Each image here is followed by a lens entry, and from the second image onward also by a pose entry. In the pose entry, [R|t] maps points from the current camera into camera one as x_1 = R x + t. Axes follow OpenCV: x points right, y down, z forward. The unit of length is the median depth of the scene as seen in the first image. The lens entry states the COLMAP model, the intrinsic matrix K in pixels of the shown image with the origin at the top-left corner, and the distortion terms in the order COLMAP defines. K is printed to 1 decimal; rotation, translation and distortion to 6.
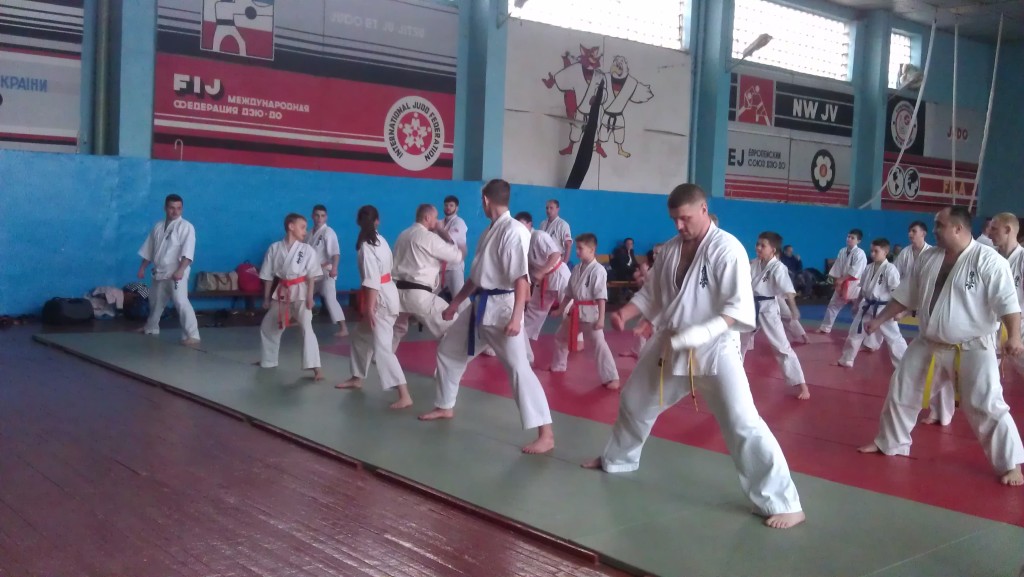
lens RADIAL K [[1034.3, 0, 487.0], [0, 1034.3, 270.6], [0, 0, 1]] dist [-0.004982, 0.000000]
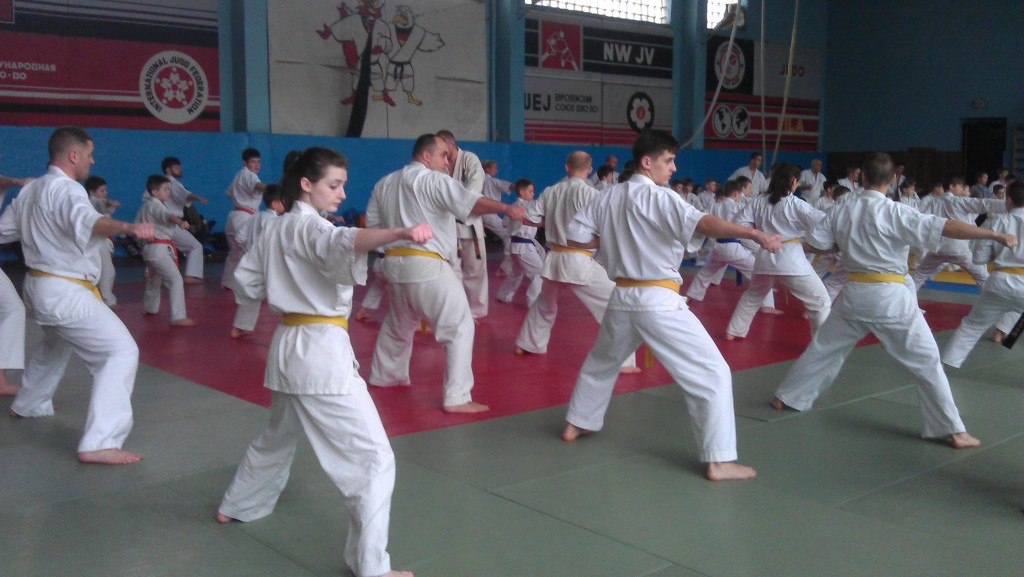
lens RADIAL K [[1031.6, 0, 500.8], [0, 1031.6, 294.1], [0, 0, 1]] dist [-0.000978, 0.000000]
pose [[0.999059, -0.039835, 0.017126, 0.167346], [0.038751, 0.997473, 0.059542, 0.018182], [-0.019454, -0.058822, 0.998079, -0.038024]]
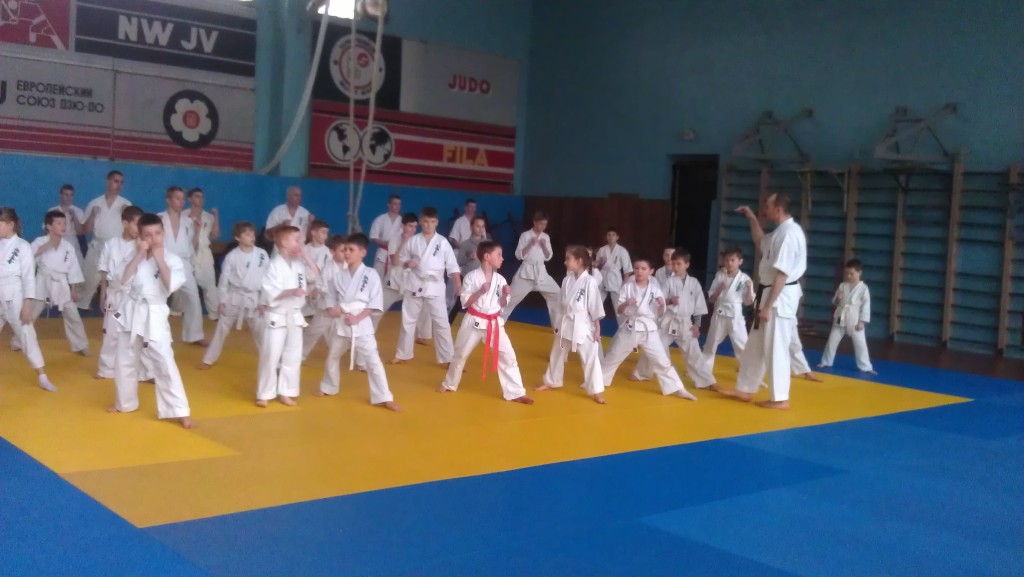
lens RADIAL K [[1031.6, 0, 499.4], [0, 1031.6, 295.3], [0, 0, 1]] dist [-0.000978, 0.000000]
pose [[0.999567, 0.013376, 0.026224, 0.548071], [-0.013711, 0.999826, 0.012615, 0.016085], [-0.026050, -0.012969, 0.999577, 0.274450]]
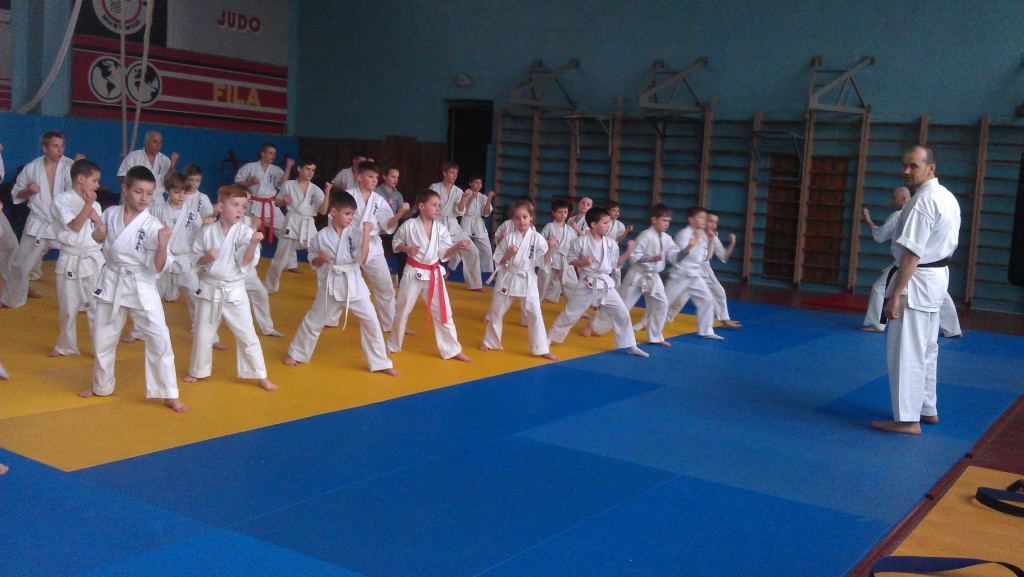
lens RADIAL K [[1031.6, 0, 512.3], [0, 1031.6, 292.7], [0, 0, 1]] dist [-0.000978, 0.000000]
pose [[0.958515, -0.018748, 0.284424, 0.511599], [-0.000795, 0.997655, 0.068441, 0.014169], [-0.285040, -0.065828, 0.956253, 0.252507]]
